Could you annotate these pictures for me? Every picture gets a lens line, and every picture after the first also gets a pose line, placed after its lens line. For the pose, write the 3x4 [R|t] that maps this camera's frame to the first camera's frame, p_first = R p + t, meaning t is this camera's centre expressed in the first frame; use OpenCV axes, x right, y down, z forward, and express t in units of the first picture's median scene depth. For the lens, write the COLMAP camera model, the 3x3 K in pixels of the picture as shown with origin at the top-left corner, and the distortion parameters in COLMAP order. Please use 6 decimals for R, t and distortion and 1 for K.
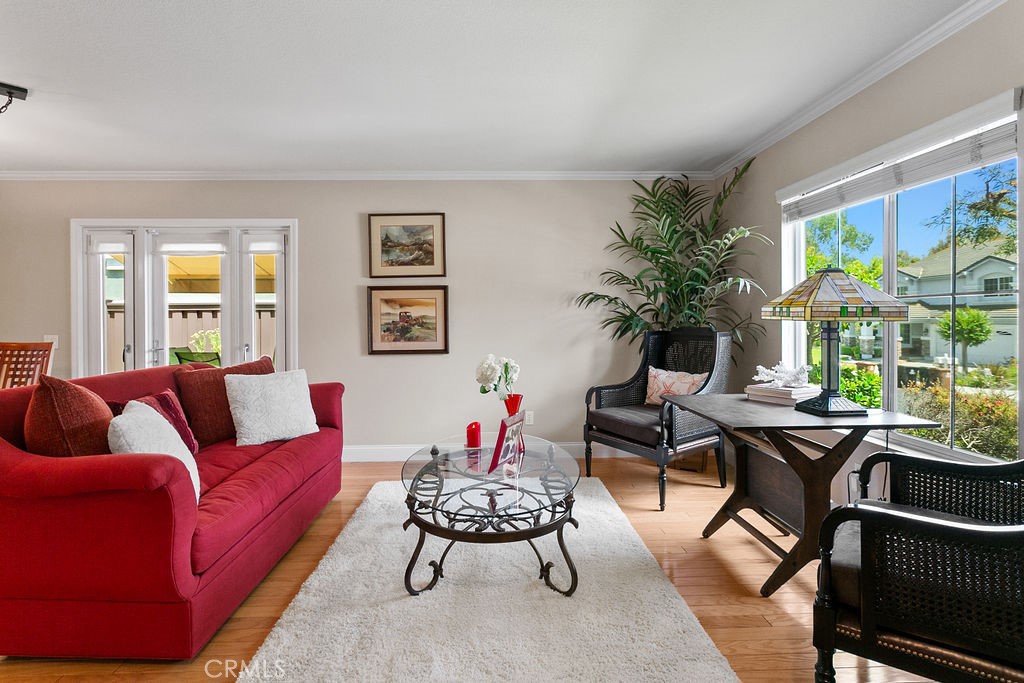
lens RADIAL K [[493.8, 0, 491.3], [0, 493.8, 322.7], [0, 0, 1]] dist [-0.016686, 0.005069]
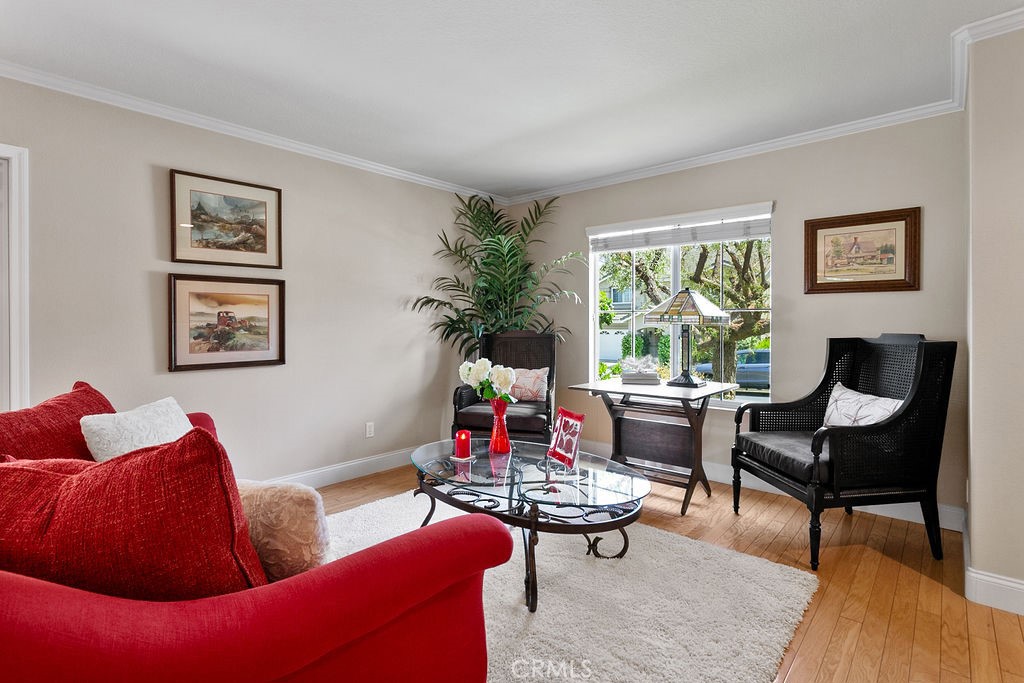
lens RADIAL K [[493.8, 0, 522.1], [0, 493.8, 325.5], [0, 0, 1]] dist [-0.016686, 0.005069]
pose [[0.687410, 0.002439, 0.726265, -0.405221], [-0.000699, 0.999996, -0.002696, 0.000738], [-0.726269, 0.001346, 0.687409, 0.165862]]
